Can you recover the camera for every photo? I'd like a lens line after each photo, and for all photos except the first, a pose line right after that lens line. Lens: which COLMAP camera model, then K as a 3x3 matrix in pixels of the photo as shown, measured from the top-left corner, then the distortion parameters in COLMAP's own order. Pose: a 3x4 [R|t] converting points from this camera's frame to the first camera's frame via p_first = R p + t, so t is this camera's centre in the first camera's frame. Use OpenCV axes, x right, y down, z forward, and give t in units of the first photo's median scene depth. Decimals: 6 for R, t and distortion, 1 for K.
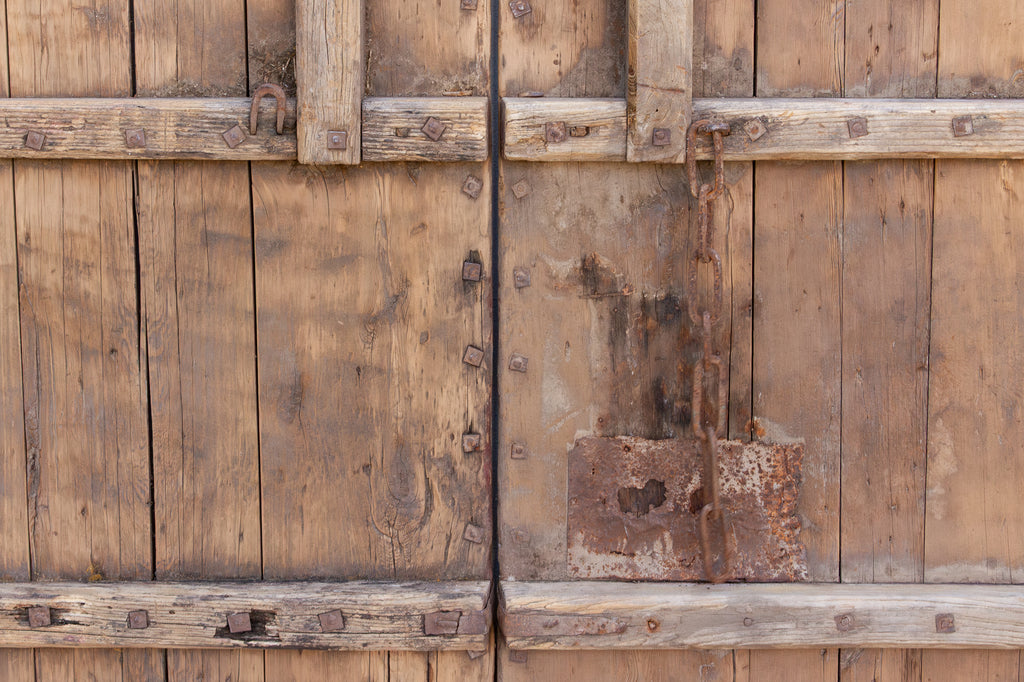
lens RADIAL K [[5839.7, 0, 512.0], [0, 5839.7, 341.0], [0, 0, 1]] dist [0.454551, -29.355874]
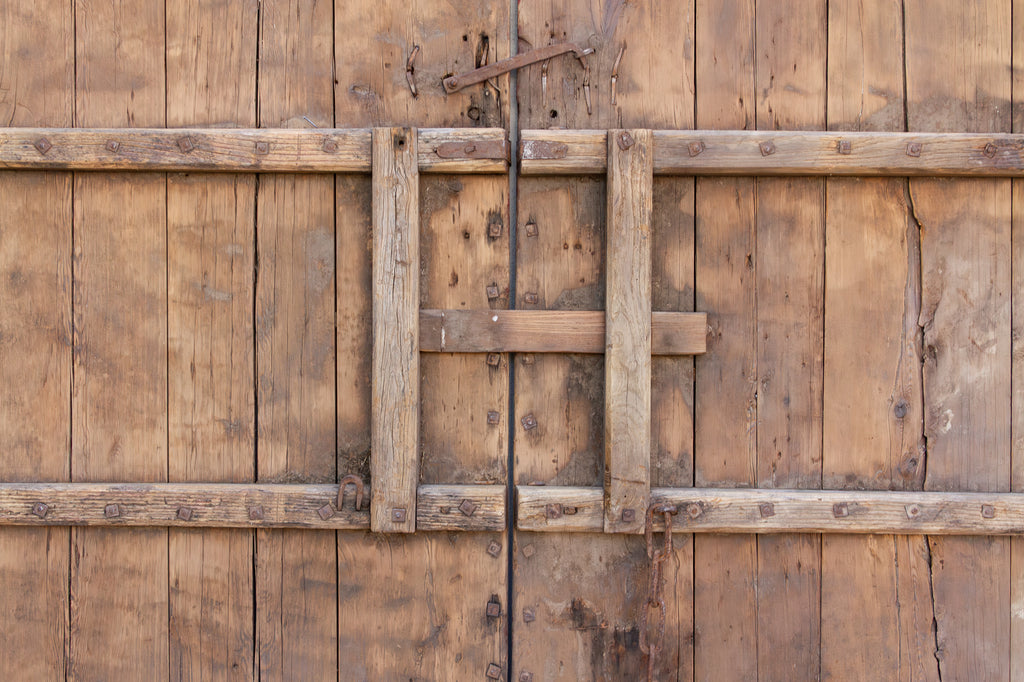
lens RADIAL K [[6011.1, 0, 528.1], [0, 6011.1, 341.3], [0, 0, 1]] dist [0.438978, -15.999667]
pose [[0.999947, 0.010046, -0.002064, 0.003811], [-0.010160, 0.997793, -0.065616, 0.018482], [0.001400, 0.065633, 0.997843, -0.444714]]
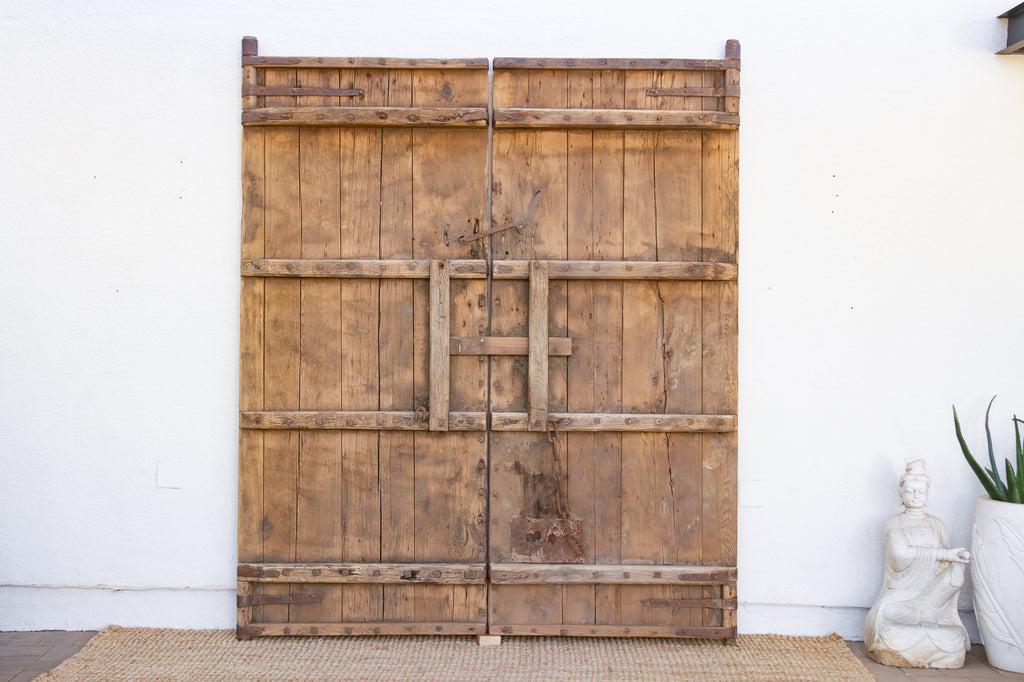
lens RADIAL K [[5839.7, 0, 512.0], [0, 5839.7, 341.0], [0, 0, 1]] dist [0.454551, -29.355874]
pose [[0.999959, 0.009027, -0.000359, 0.010906], [-0.009030, 0.997551, -0.069363, 0.145818], [-0.000268, 0.069363, 0.997591, -2.273522]]
